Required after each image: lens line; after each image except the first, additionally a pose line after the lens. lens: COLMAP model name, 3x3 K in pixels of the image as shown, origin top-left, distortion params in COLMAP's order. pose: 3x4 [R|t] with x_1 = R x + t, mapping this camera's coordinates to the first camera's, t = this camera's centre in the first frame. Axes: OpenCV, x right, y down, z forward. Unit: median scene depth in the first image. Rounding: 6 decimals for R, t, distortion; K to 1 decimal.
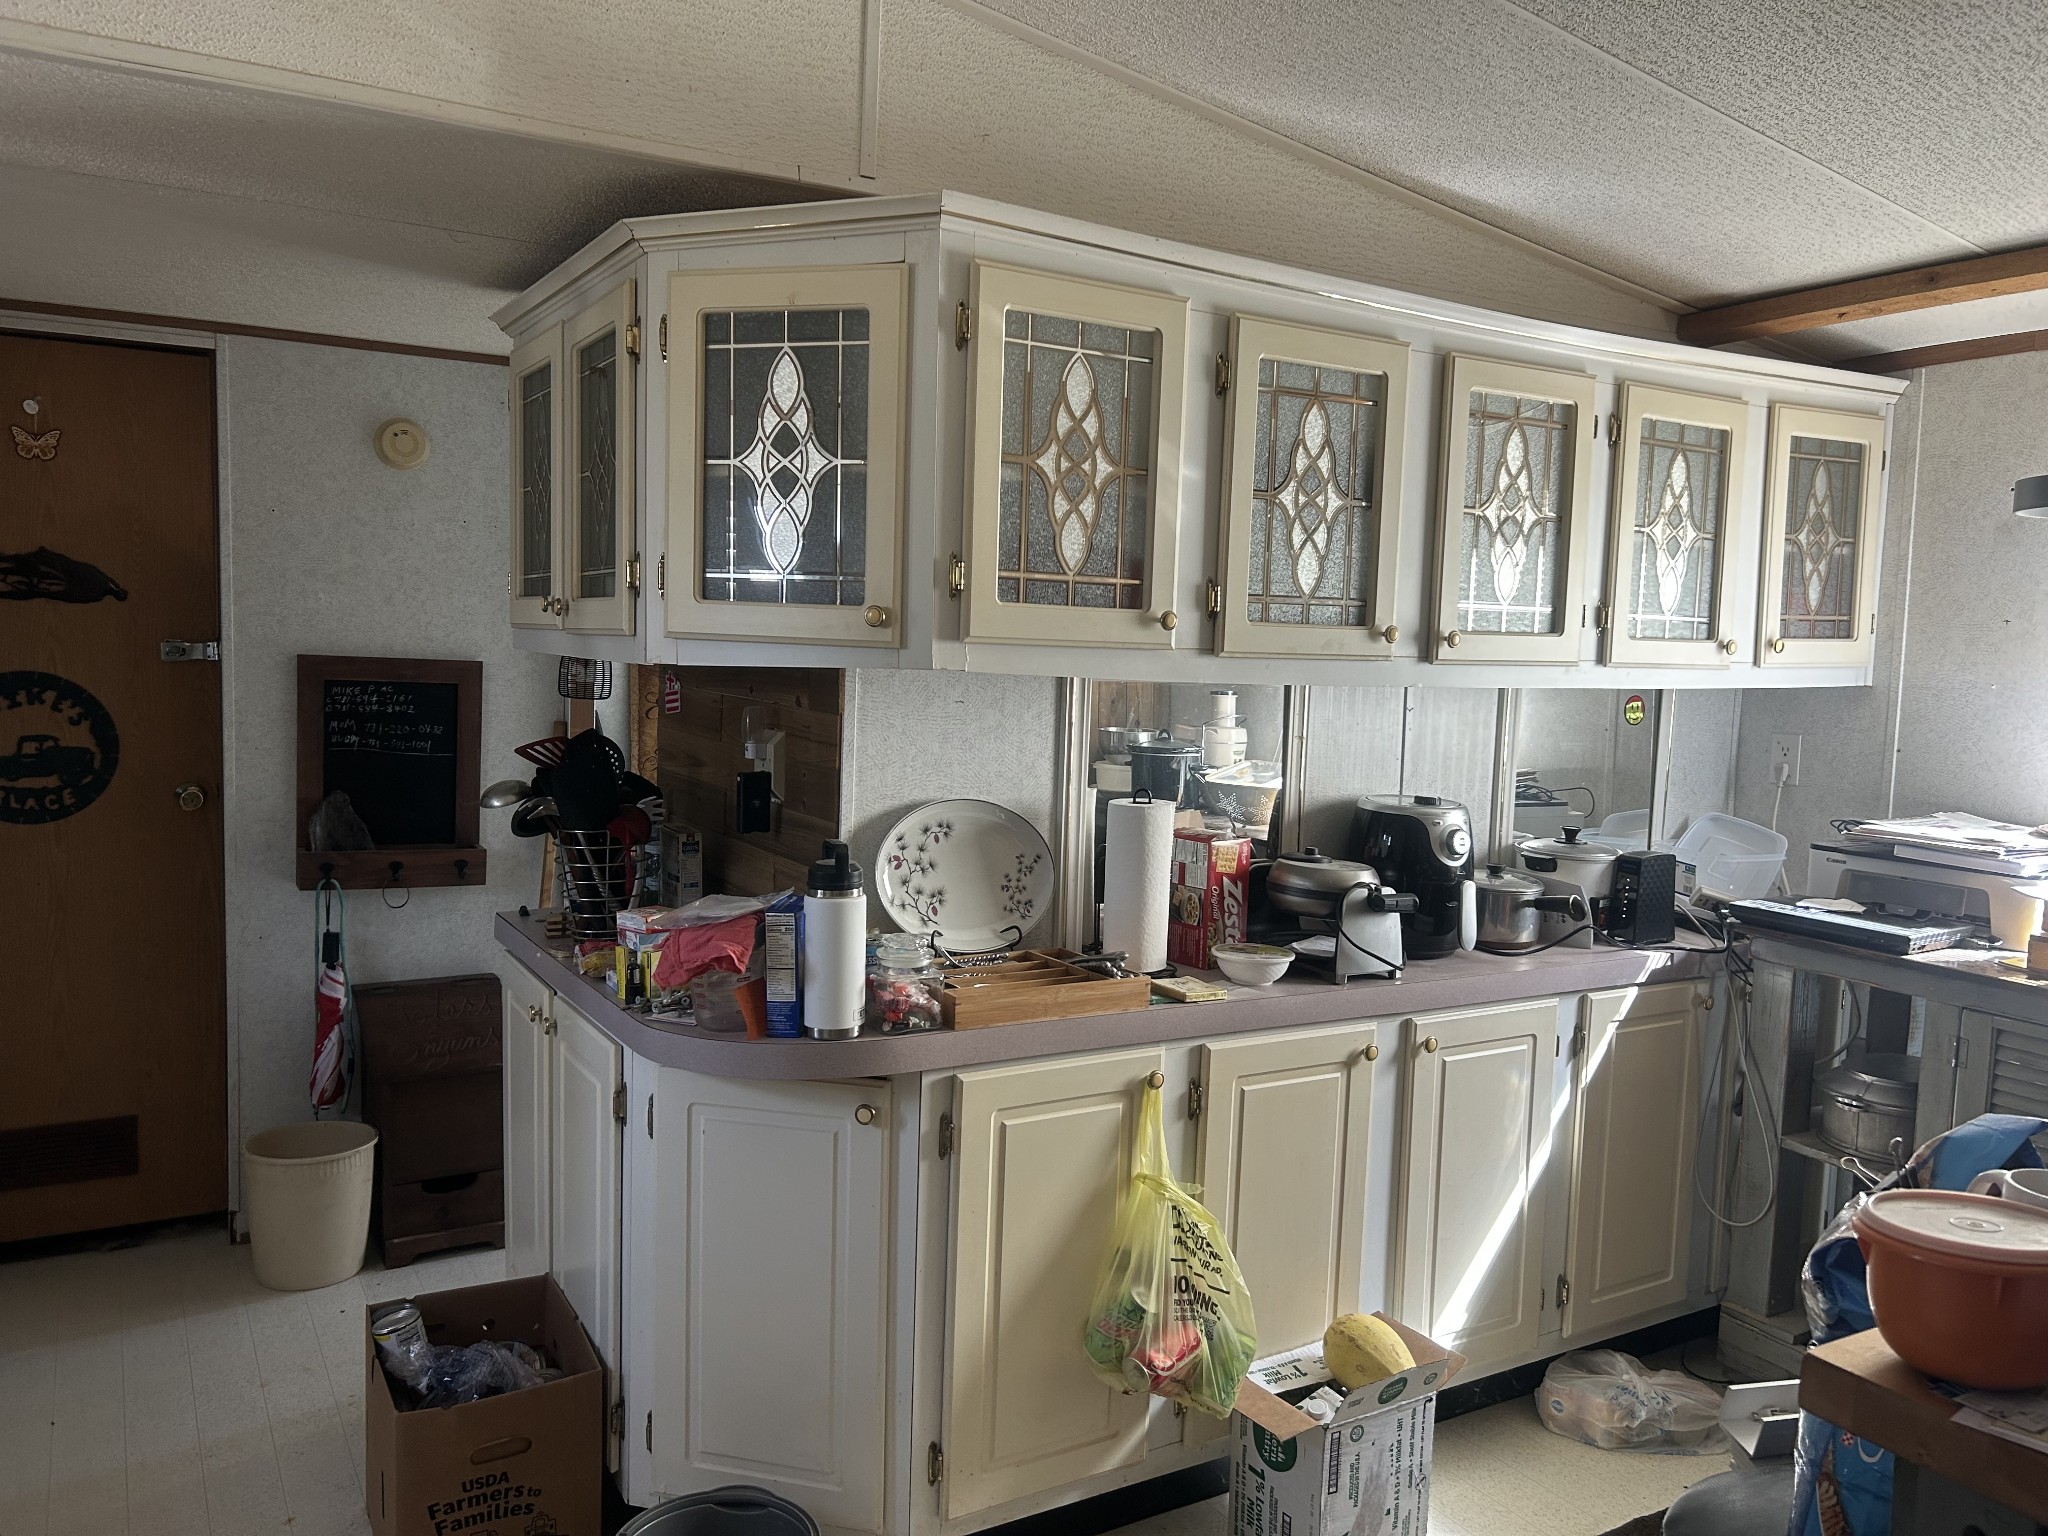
lens RADIAL K [[1542.0, 0, 1024.2], [0, 1542.0, 771.3], [0, 0, 1]] dist [0.000572, -0.000820]
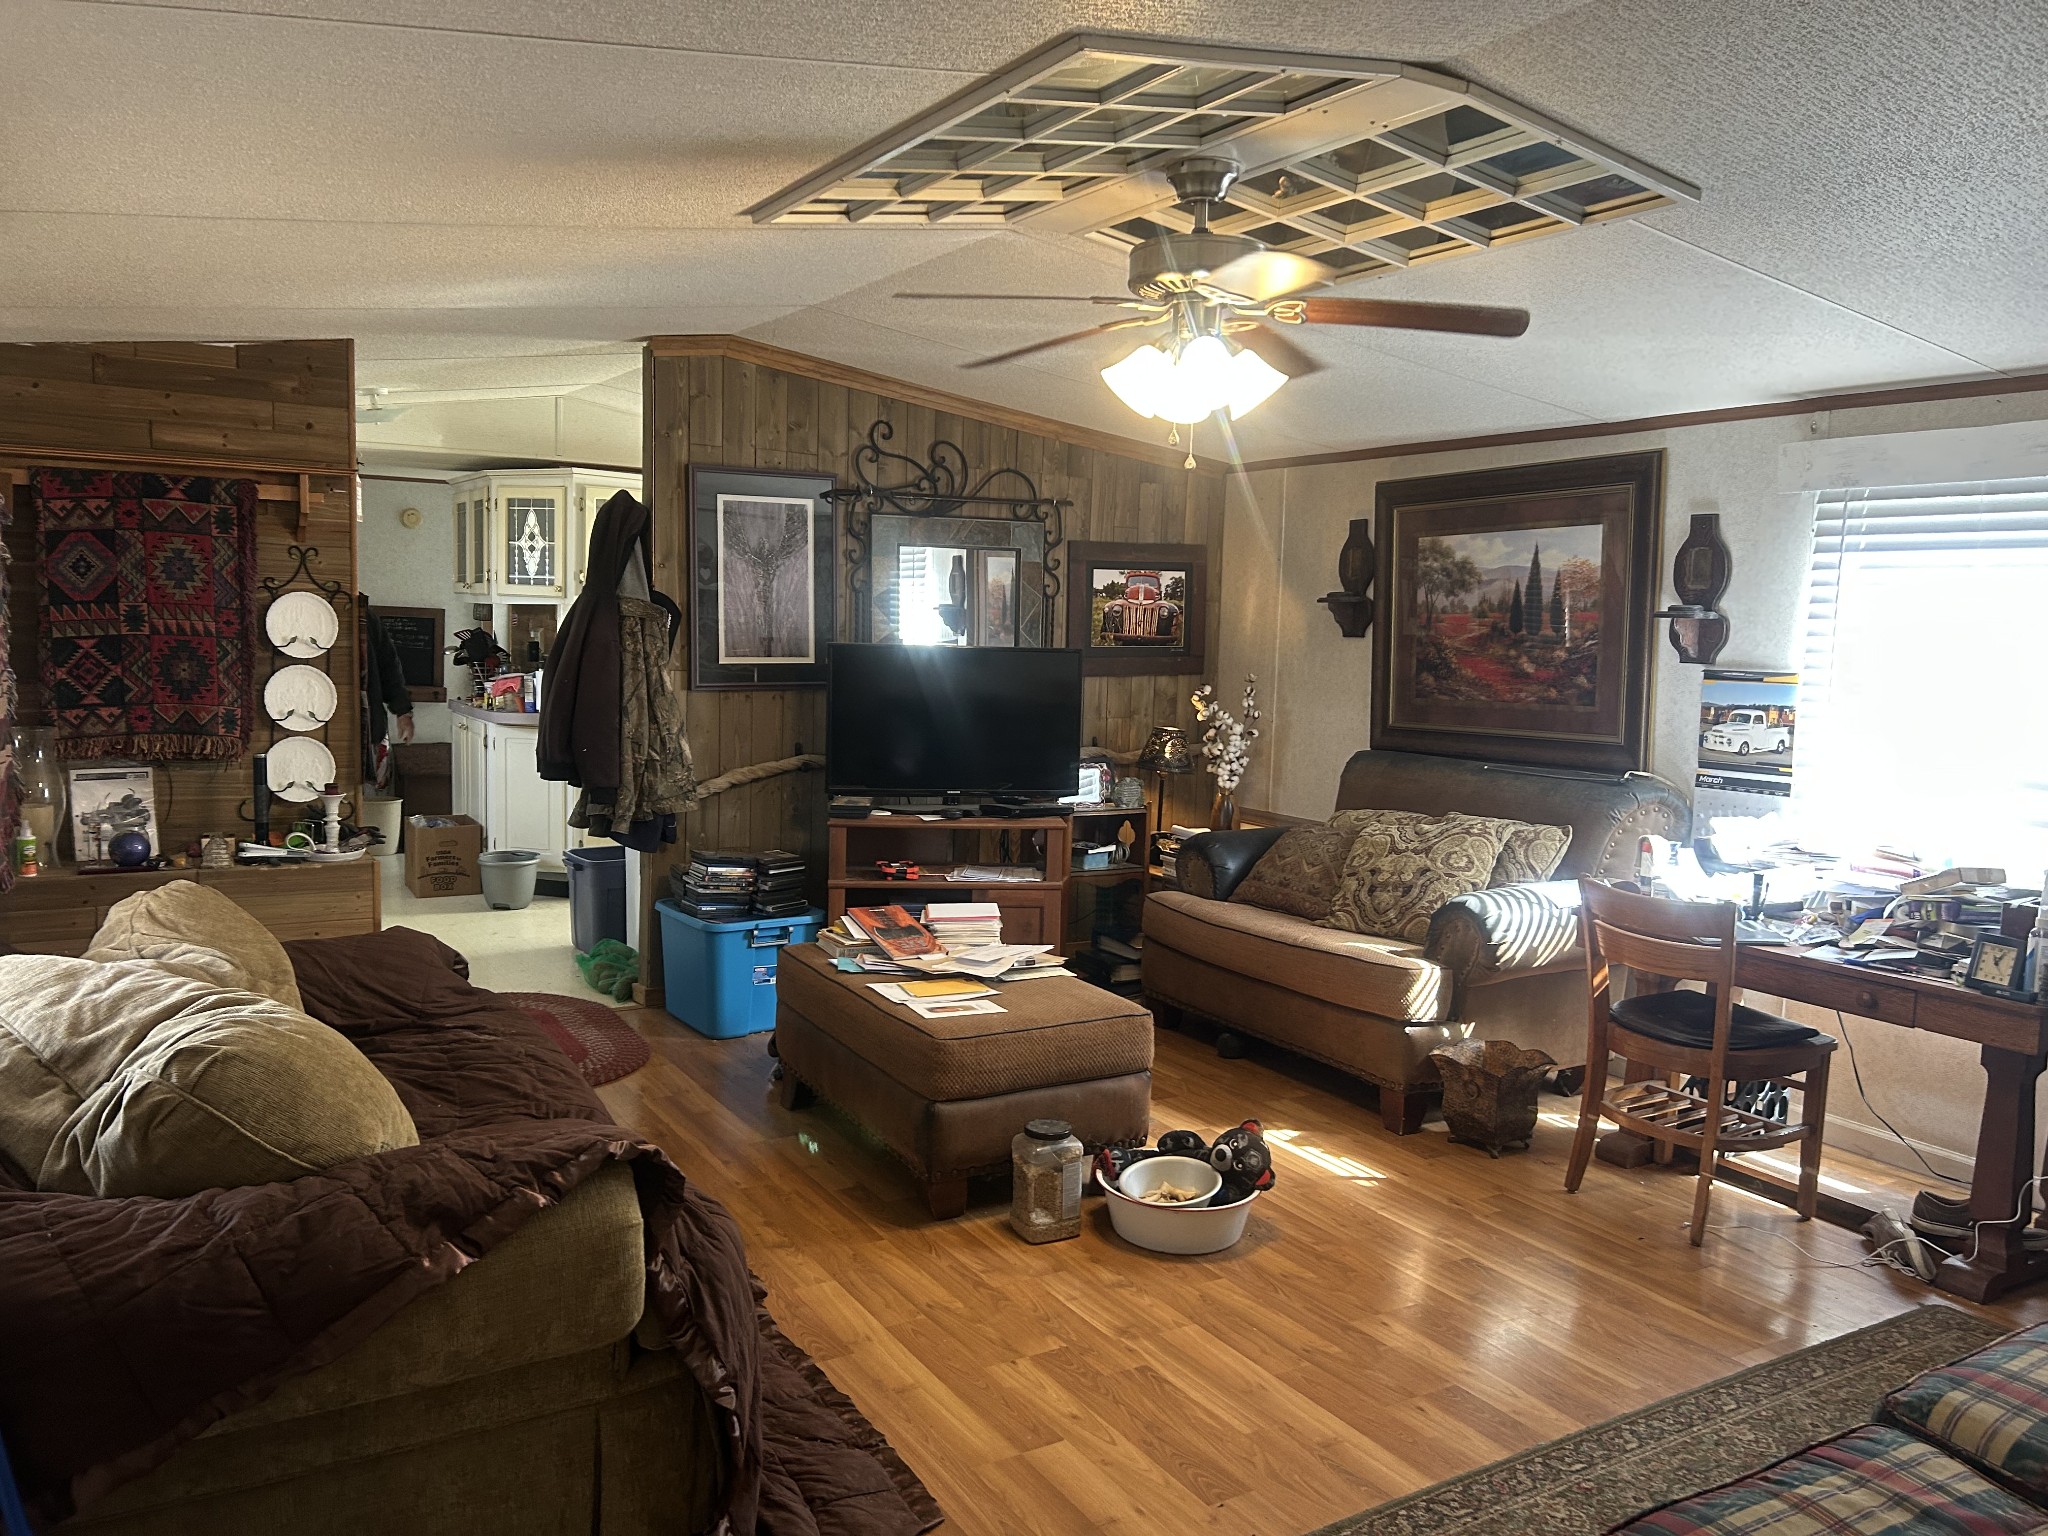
lens RADIAL K [[1542.0, 0, 1022.6], [0, 1542.0, 761.9], [0, 0, 1]] dist [0.000572, -0.000820]
pose [[0.999957, -0.000579, 0.009308, 0.870192], [0.000486, 0.999951, 0.009937, 0.239618], [-0.009314, -0.009932, 0.999907, -2.339876]]
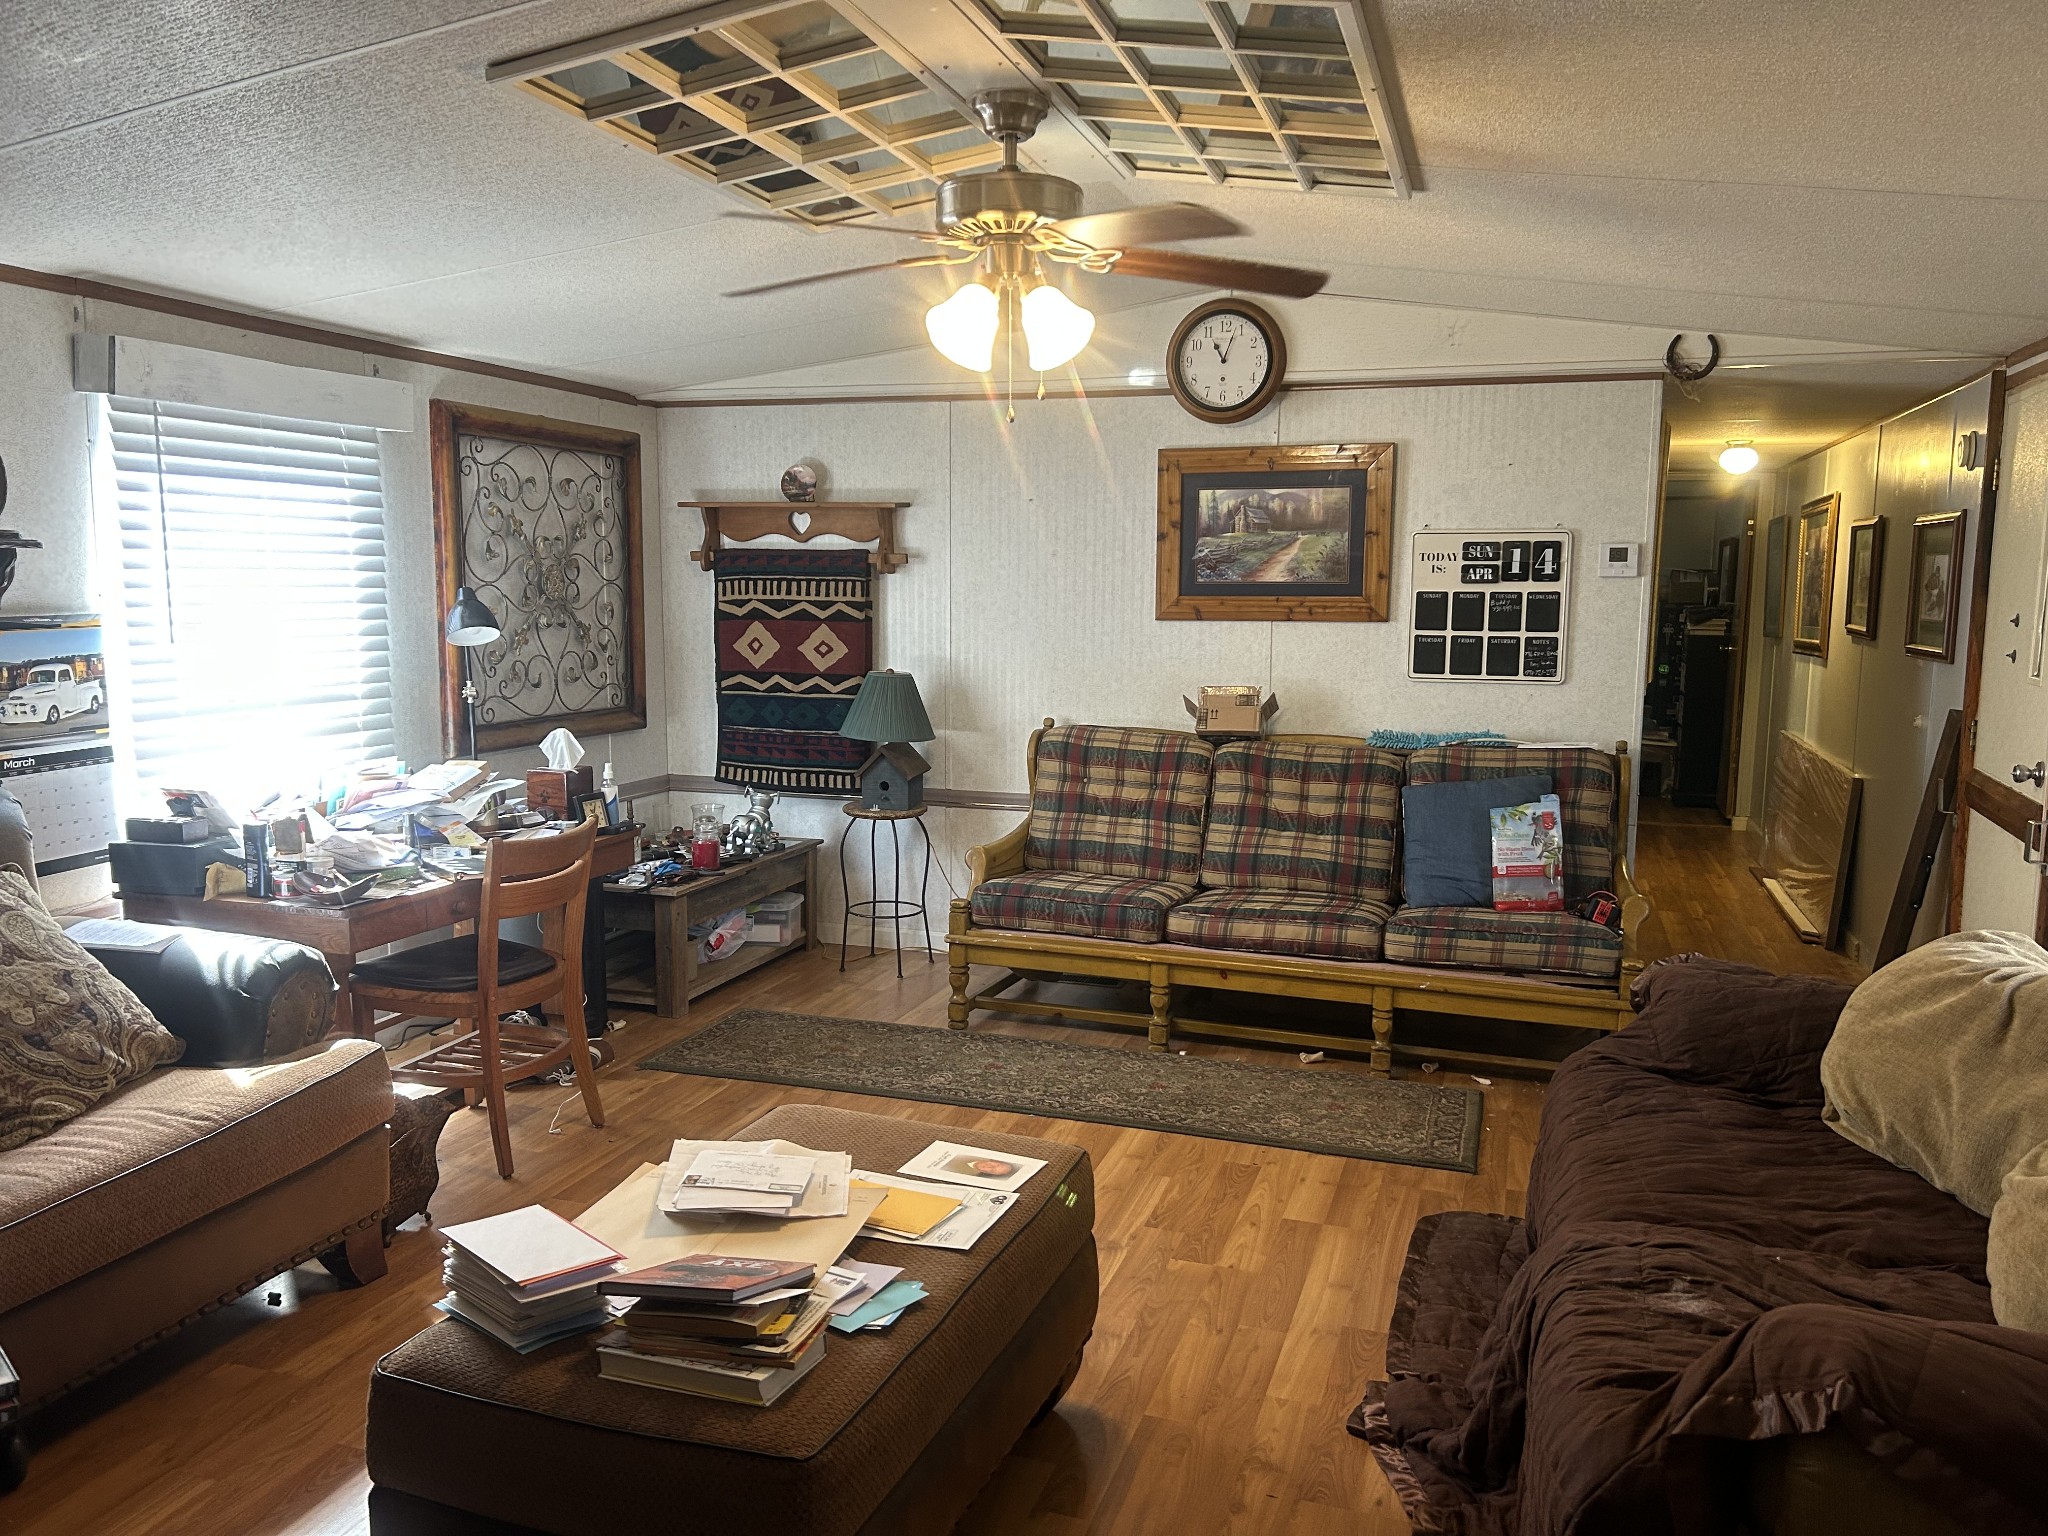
lens RADIAL K [[1542.0, 0, 1023.1], [0, 1542.0, 771.5], [0, 0, 1]] dist [0.000572, -0.000820]
pose [[-0.653543, -0.131195, 0.745432, -0.329029], [0.040853, 0.977313, 0.207822, -0.074398], [-0.755786, 0.166274, -0.633357, 0.789224]]
